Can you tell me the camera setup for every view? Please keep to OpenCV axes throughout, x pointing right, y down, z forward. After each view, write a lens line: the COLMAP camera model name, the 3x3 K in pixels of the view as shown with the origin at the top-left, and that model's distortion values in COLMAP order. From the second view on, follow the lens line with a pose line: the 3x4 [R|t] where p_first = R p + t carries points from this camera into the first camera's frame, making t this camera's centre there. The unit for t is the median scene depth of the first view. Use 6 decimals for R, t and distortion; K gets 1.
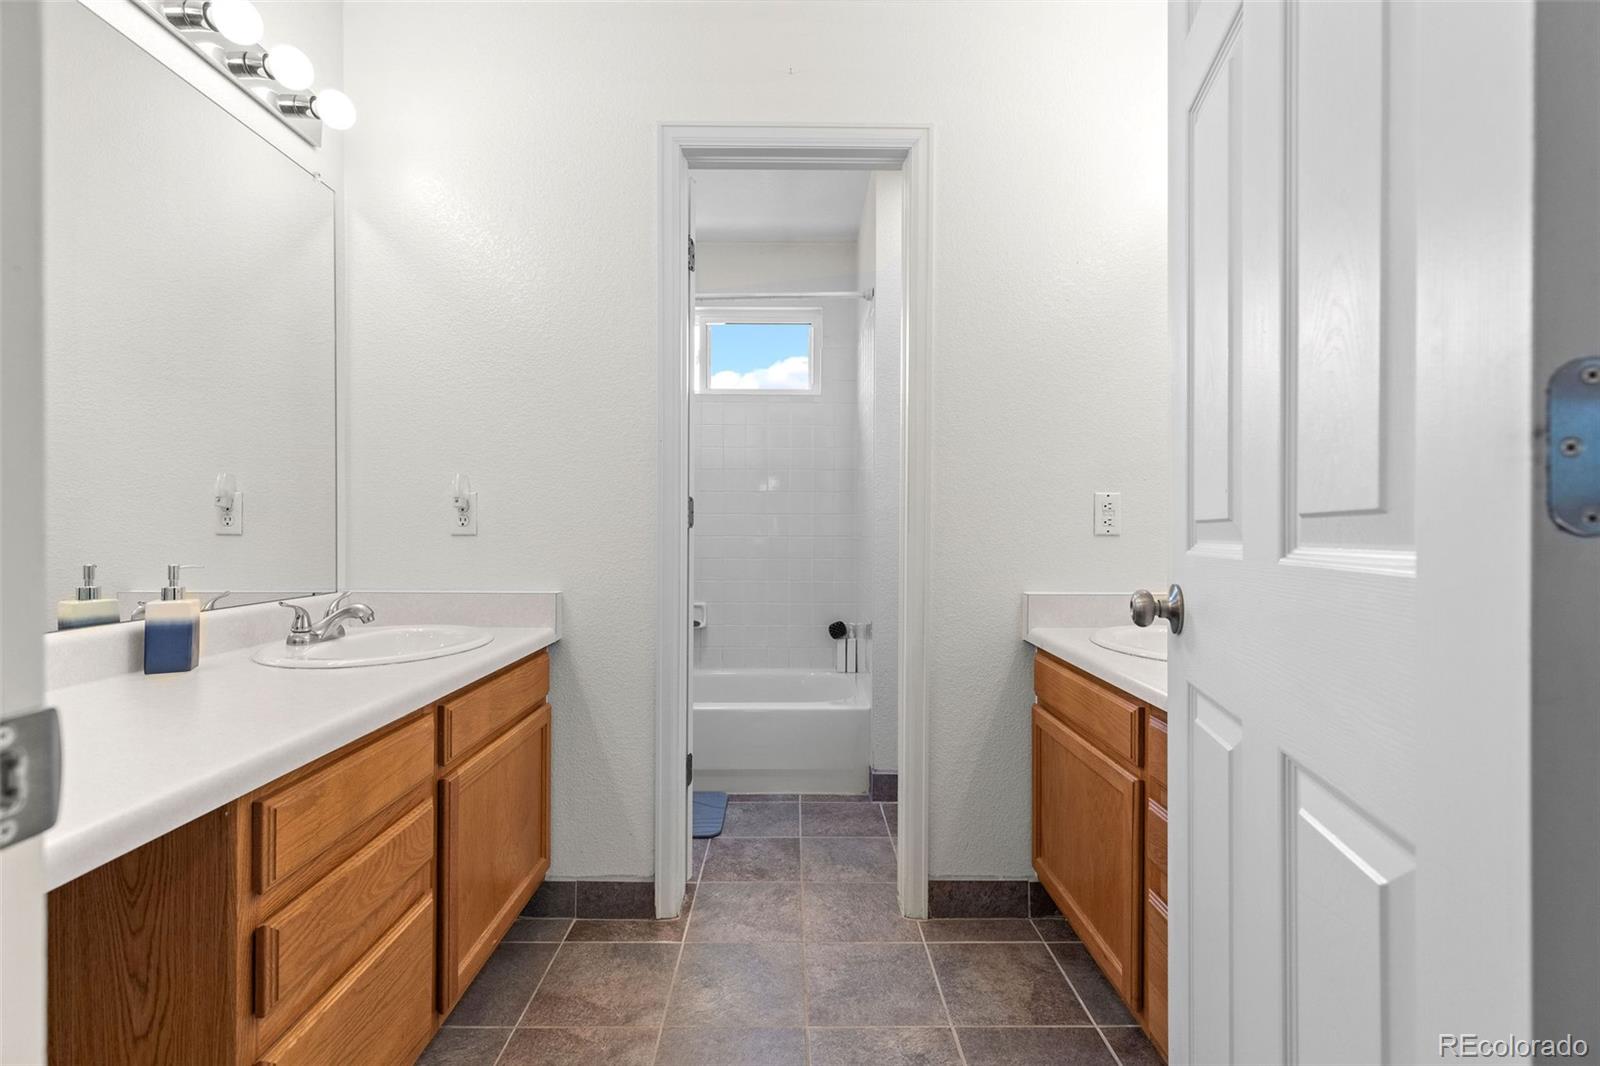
lens RADIAL K [[740.3, 0, 801.0], [0, 740.3, 531.2], [0, 0, 1]] dist [0.004208, 0.000030]
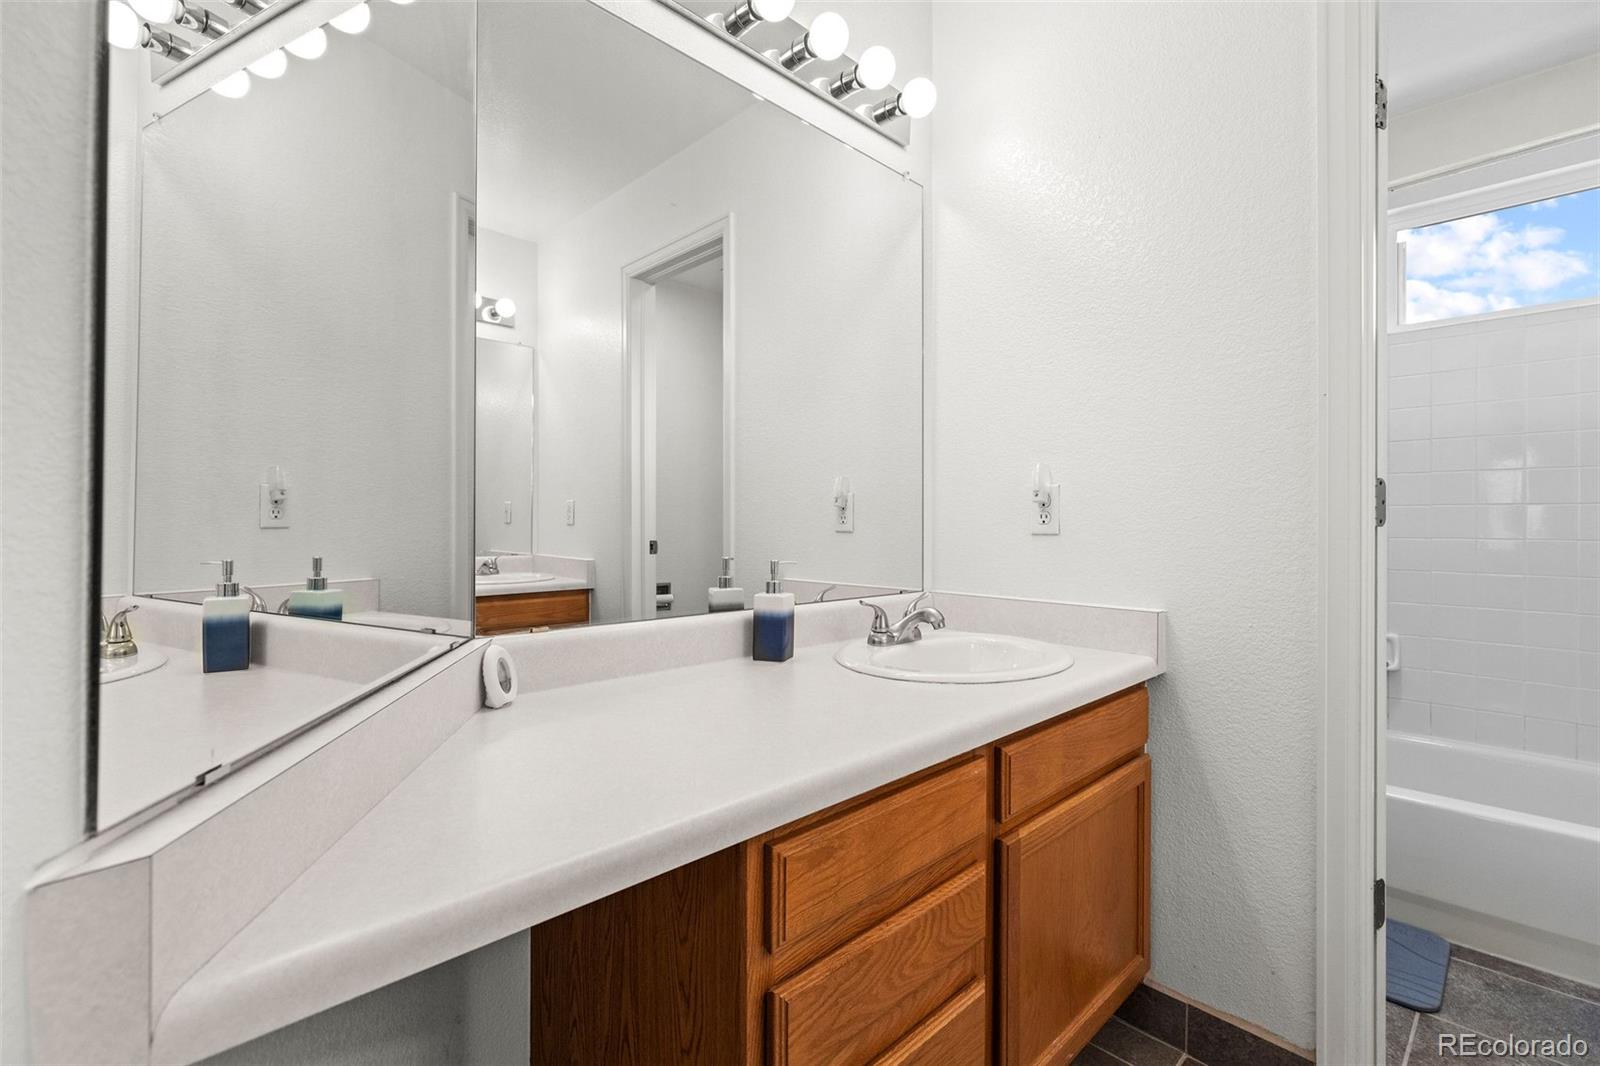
lens RADIAL K [[757.9, 0, 770.3], [0, 757.9, 520.1], [0, 0, 1]] dist [0.002707, -0.002247]
pose [[0.689562, -0.004324, -0.724213, -0.045626], [-0.003953, 0.999945, -0.009734, -0.001836], [0.724215, 0.009575, 0.689507, 0.195682]]
